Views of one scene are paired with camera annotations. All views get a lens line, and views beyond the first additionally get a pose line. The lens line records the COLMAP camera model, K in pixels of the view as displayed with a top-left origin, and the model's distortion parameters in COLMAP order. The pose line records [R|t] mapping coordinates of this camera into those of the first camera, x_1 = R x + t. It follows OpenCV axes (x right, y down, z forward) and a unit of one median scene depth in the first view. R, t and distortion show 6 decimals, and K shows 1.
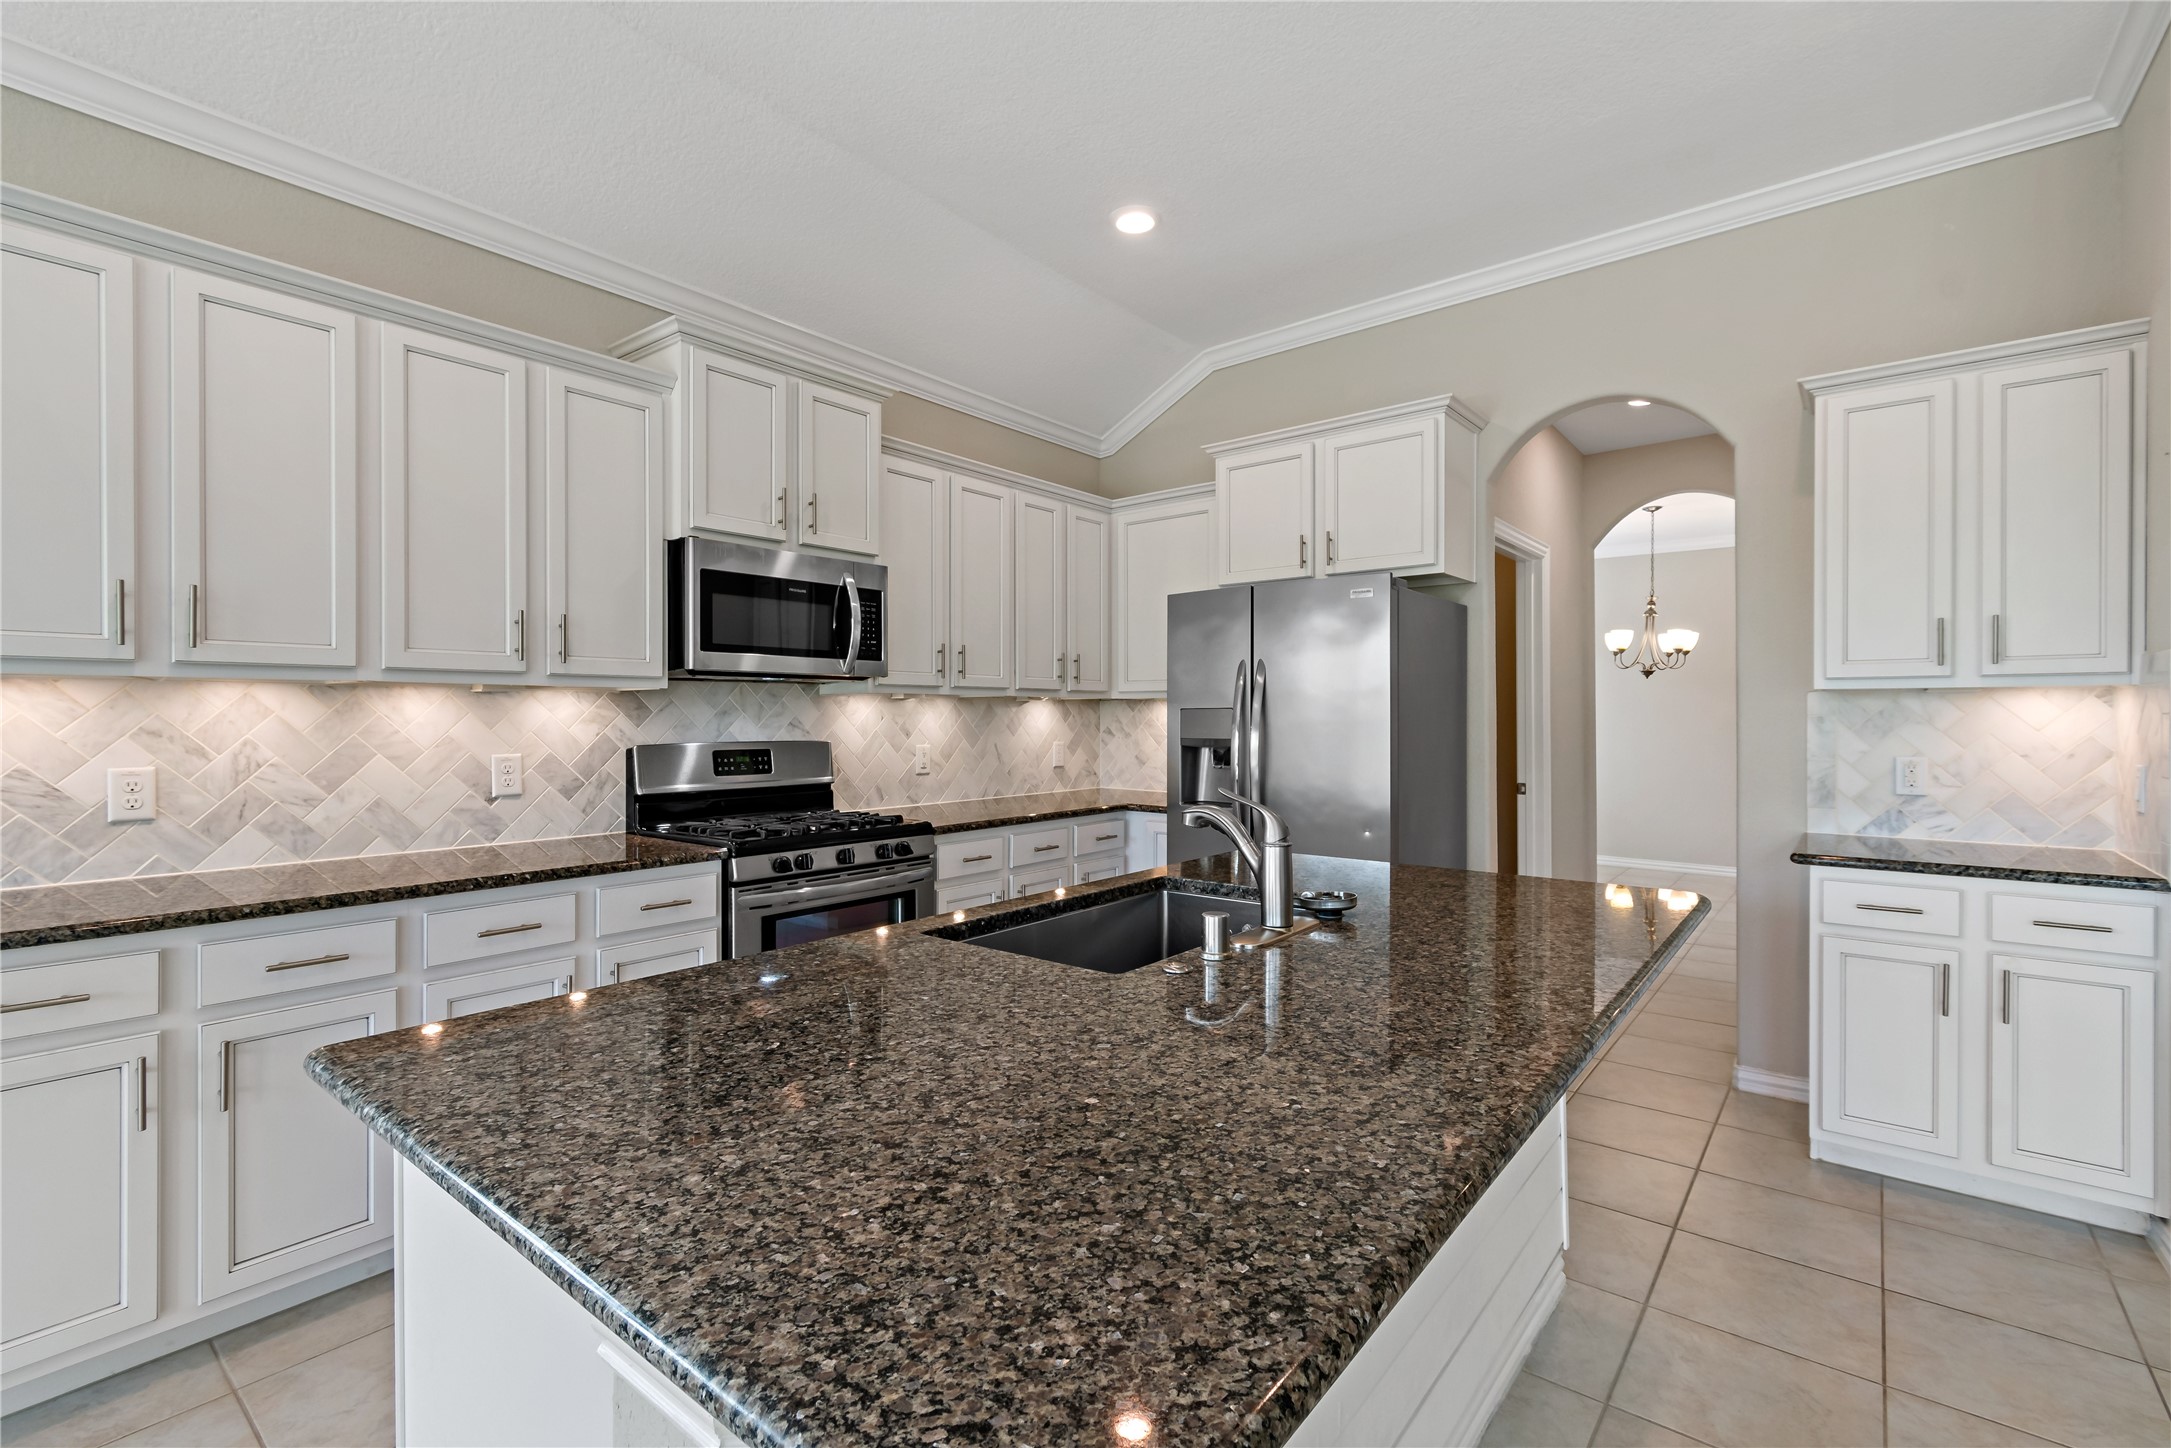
lens RADIAL K [[977.3, 0, 1057.5], [0, 977.3, 700.8], [0, 0, 1]] dist [-0.000335, -0.000730]
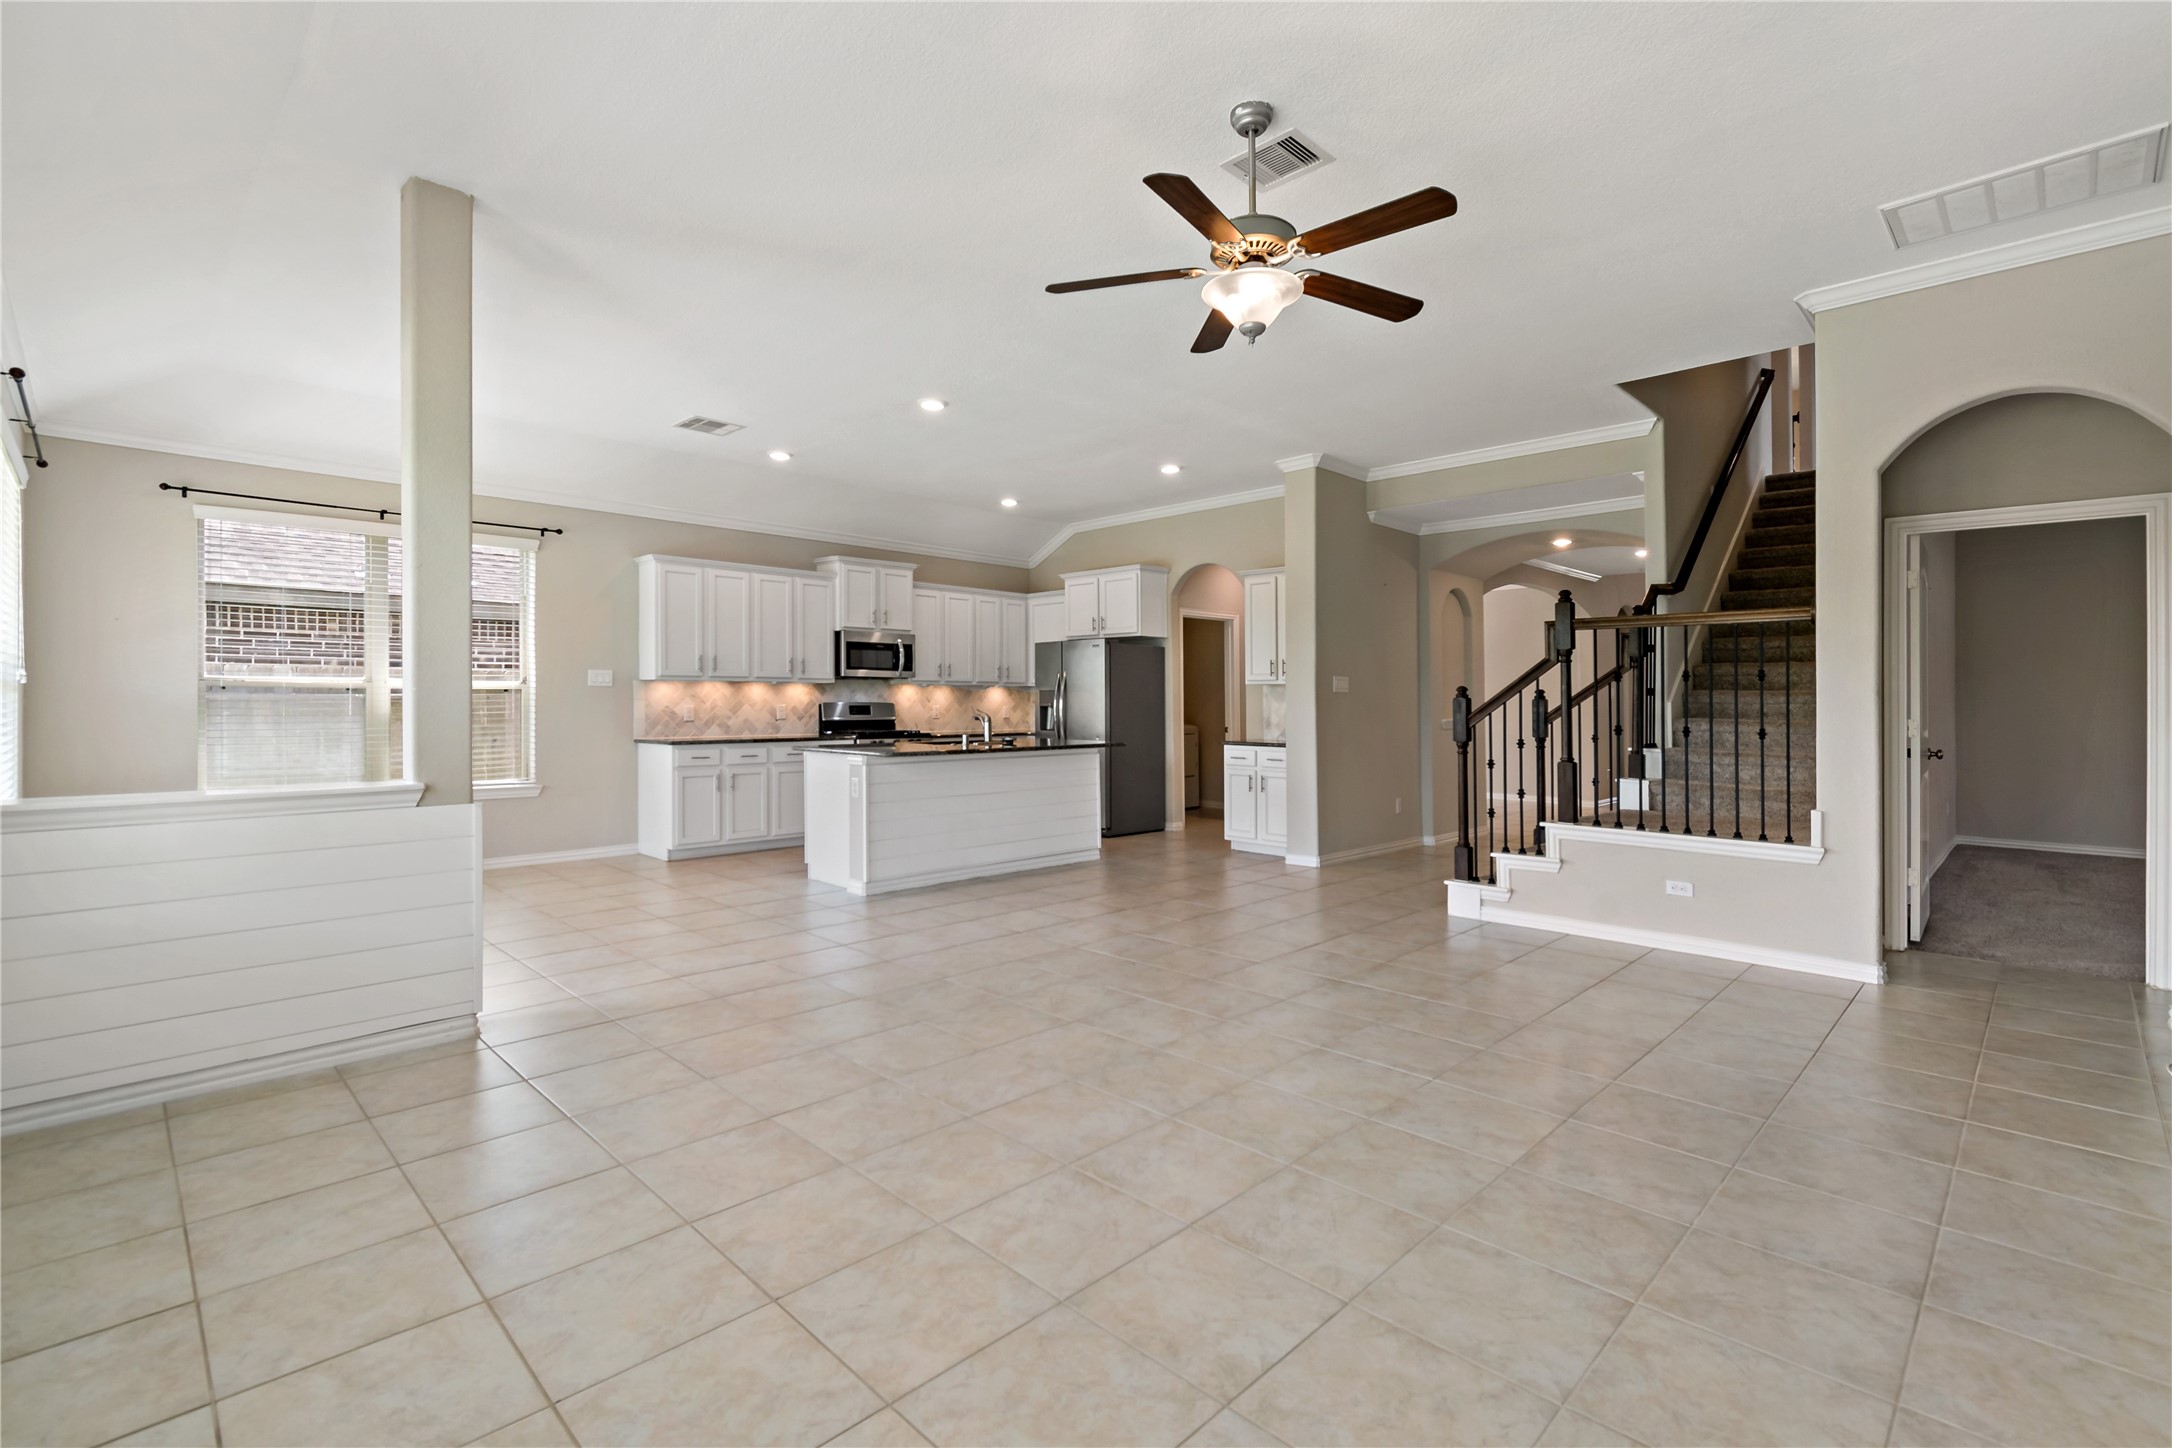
lens RADIAL K [[972.7, 0, 1103.0], [0, 972.7, 713.2], [0, 0, 1]] dist [0.001872, 0.000068]
pose [[0.998247, 0.005404, -0.058938, 0.503387], [-0.003667, 0.999557, 0.029529, -0.009102], [0.059071, -0.029261, 0.997825, -1.634619]]
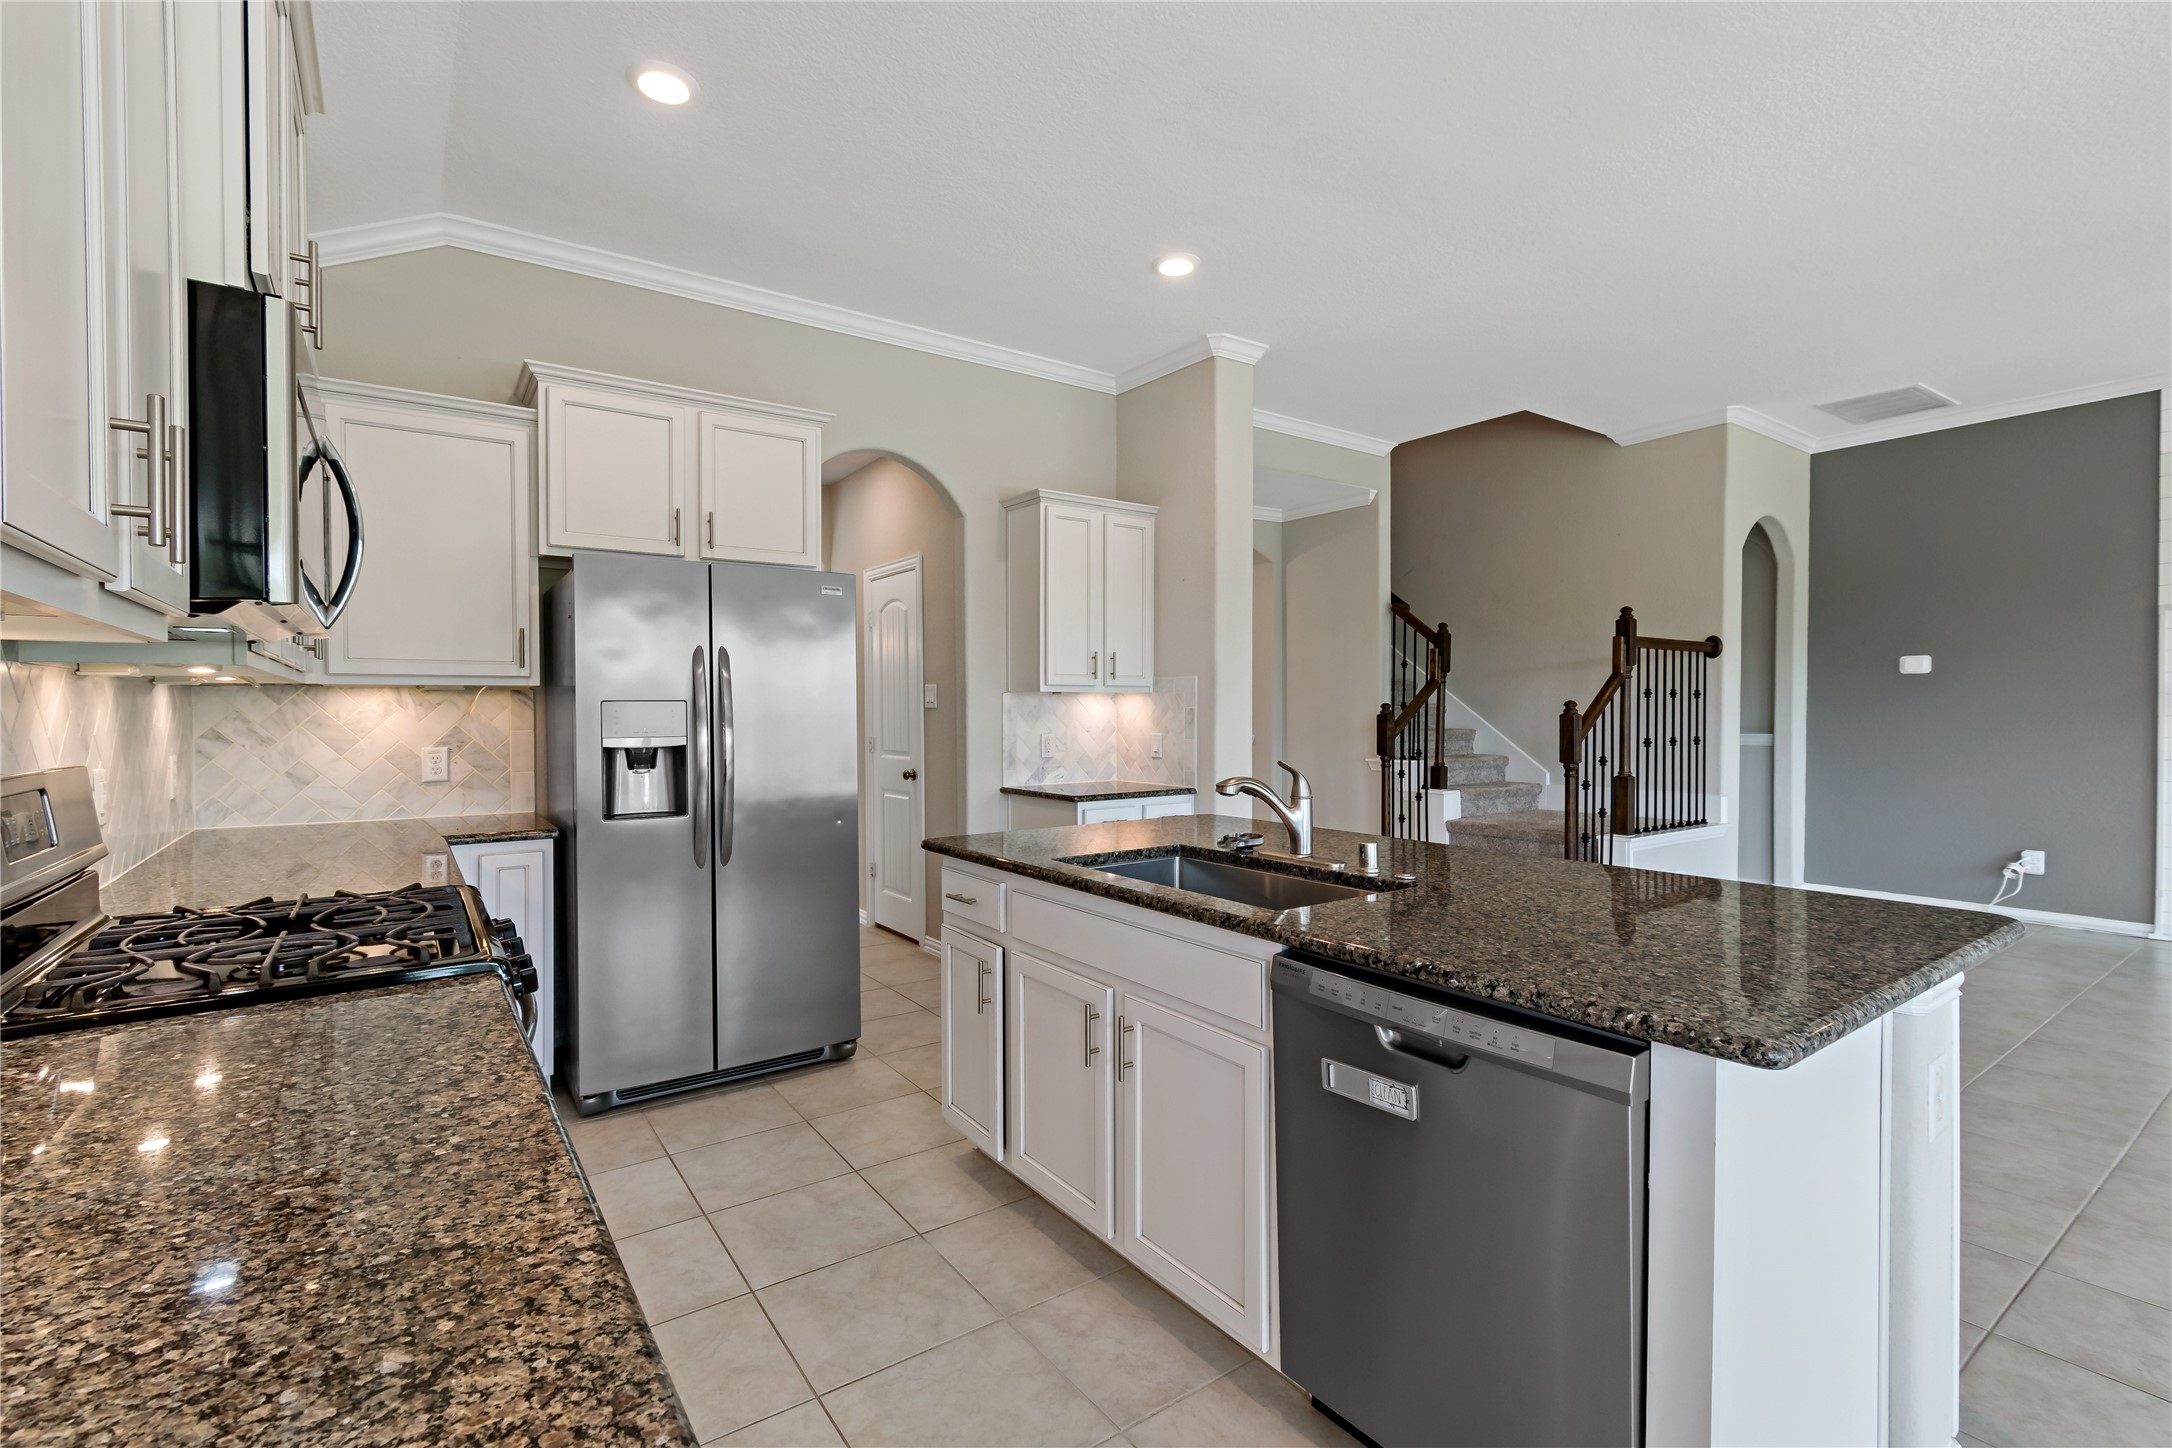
lens RADIAL K [[972.7, 0, 1103.0], [0, 972.7, 713.2], [0, 0, 1]] dist [0.001872, 0.000068]
pose [[0.243908, -0.004282, 0.969789, -0.648844], [-0.012418, 0.999894, 0.007538, 0.008934], [-0.969719, -0.013882, 0.243829, 0.500471]]
